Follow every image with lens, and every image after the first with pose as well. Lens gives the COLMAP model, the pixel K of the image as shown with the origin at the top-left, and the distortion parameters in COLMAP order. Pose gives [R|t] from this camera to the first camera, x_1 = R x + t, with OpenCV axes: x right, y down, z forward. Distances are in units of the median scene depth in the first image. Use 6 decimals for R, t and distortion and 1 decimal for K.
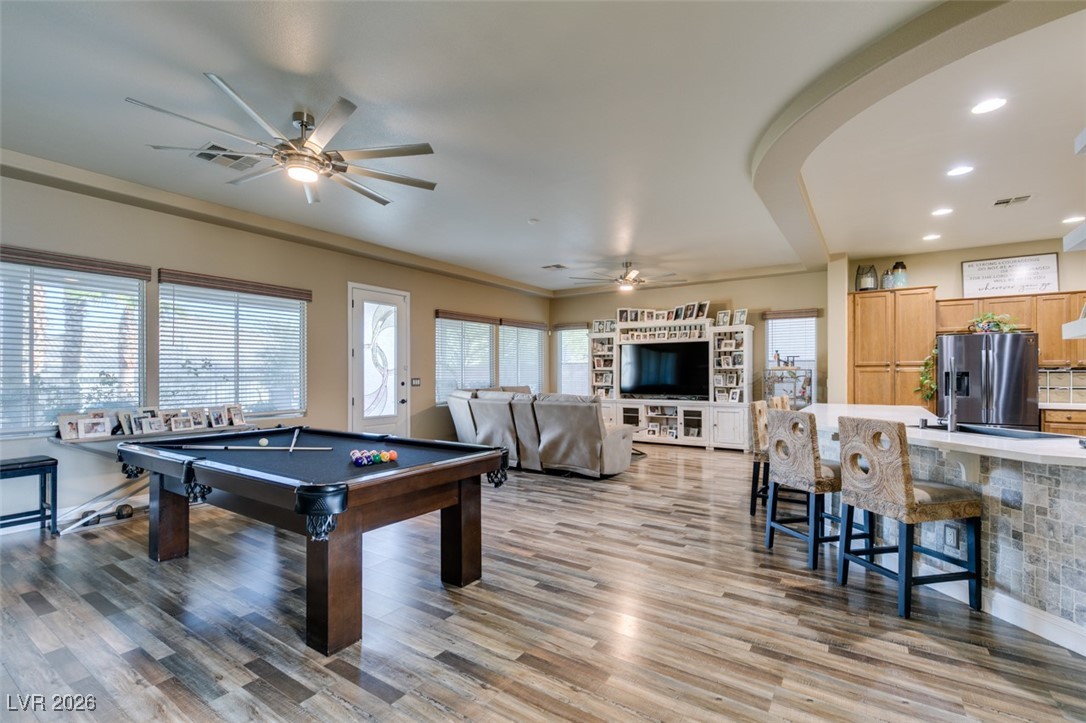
lens RADIAL K [[487.4, 0, 541.6], [0, 487.4, 371.0], [0, 0, 1]] dist [0.002653, 0.000235]
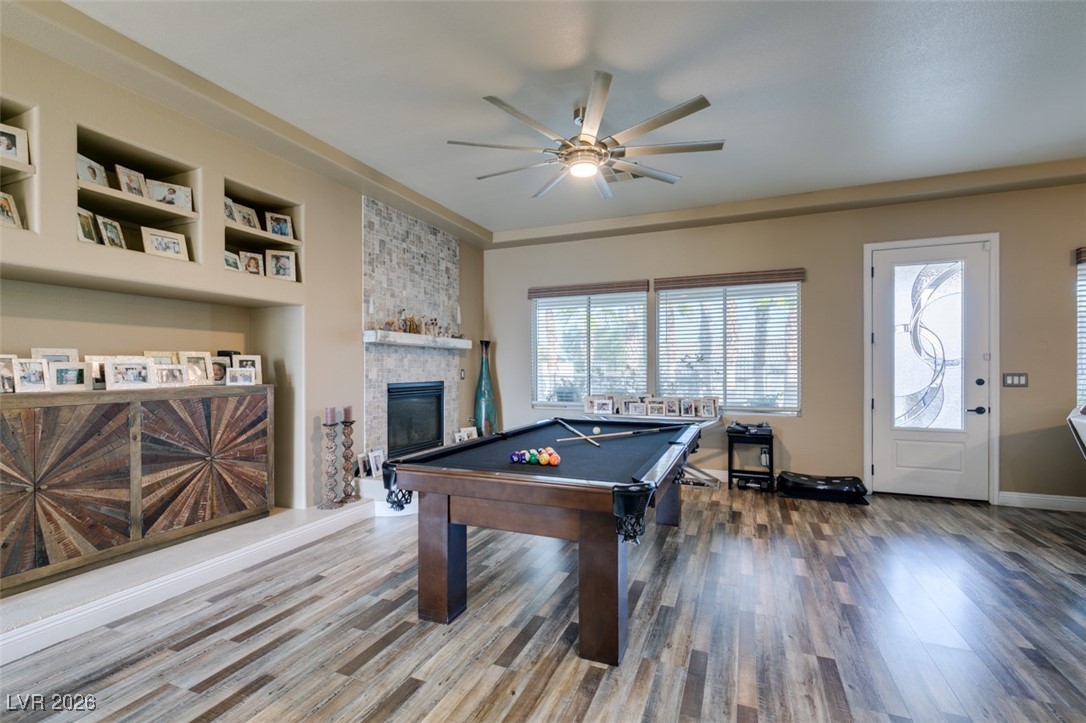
lens RADIAL K [[487.4, 0, 541.6], [0, 487.4, 371.0], [0, 0, 1]] dist [0.002653, 0.000235]
pose [[0.198148, 0.005325, -0.980158, 0.203693], [0.008157, 0.999942, 0.007082, 0.002597], [0.980138, -0.009399, 0.198093, 0.300952]]
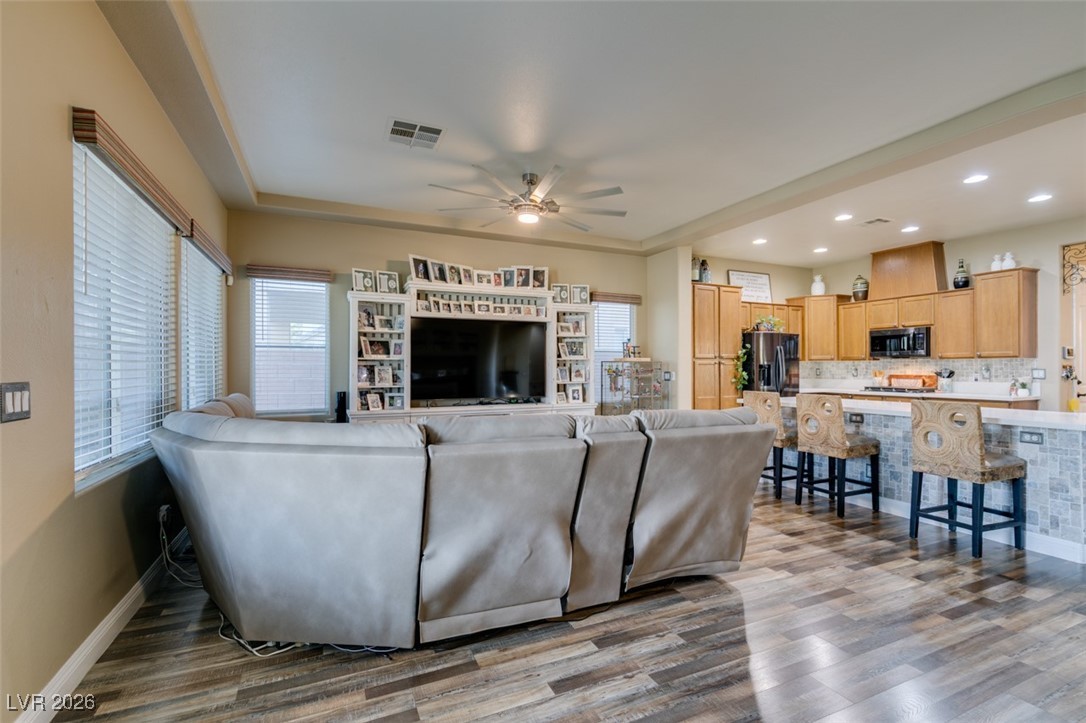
lens RADIAL K [[484.9, 0, 541.8], [0, 484.9, 366.5], [0, 0, 1]] dist [0.001812, 0.000224]
pose [[0.528080, 0.000697, 0.849195, -0.303956], [-0.003831, 0.999991, 0.001561, 0.005384], [-0.849186, -0.004078, 0.528078, 0.665816]]
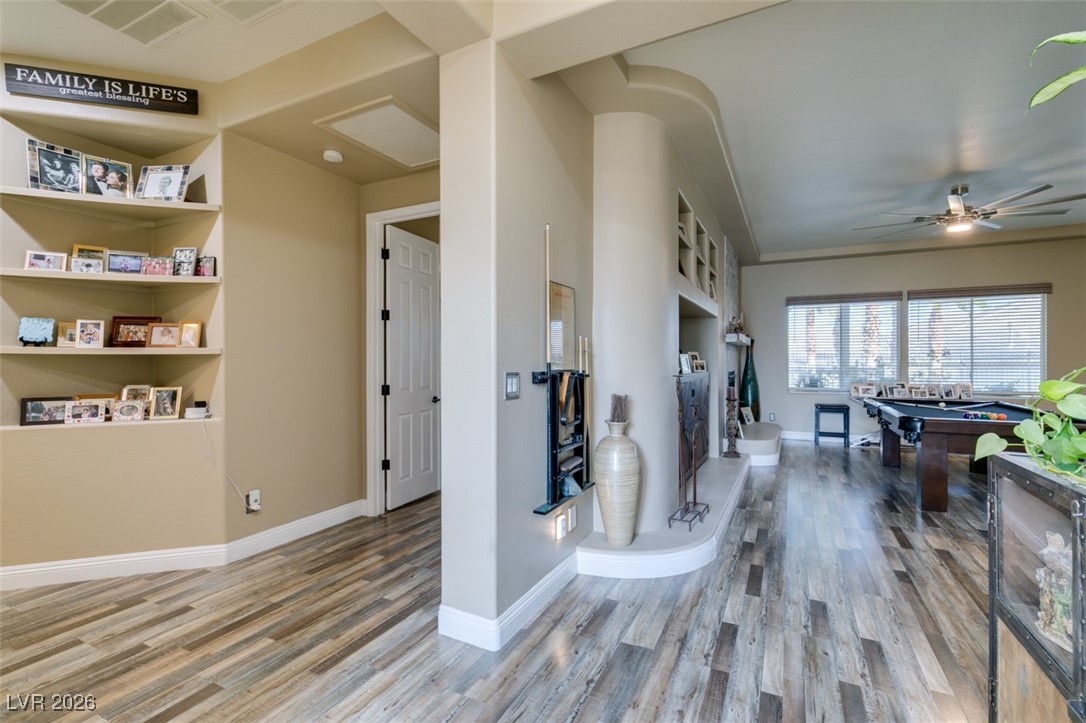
lens RADIAL K [[490.6, 0, 543.0], [0, 490.6, 361.5], [0, 0, 1]] dist [0.001207, 0.000199]
pose [[0.124256, 0.006862, -0.992227, 0.361473], [0.006531, 0.999949, 0.007733, -0.005636], [0.992229, -0.007442, 0.124204, -0.194767]]
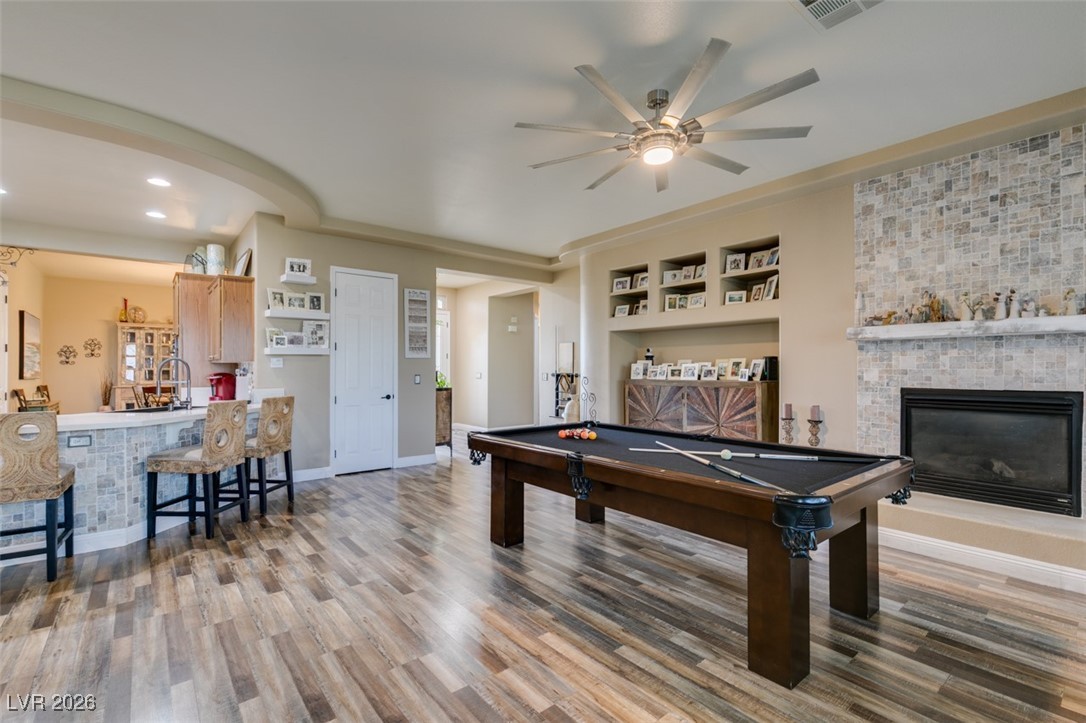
lens RADIAL K [[484.9, 0, 541.8], [0, 484.9, 366.5], [0, 0, 1]] dist [0.001812, 0.000224]
pose [[-0.958438, 0.003072, 0.285284, -0.227492], [-0.000532, 0.999921, -0.012552, 0.006107], [-0.285300, -0.012182, -0.958361, 0.823895]]
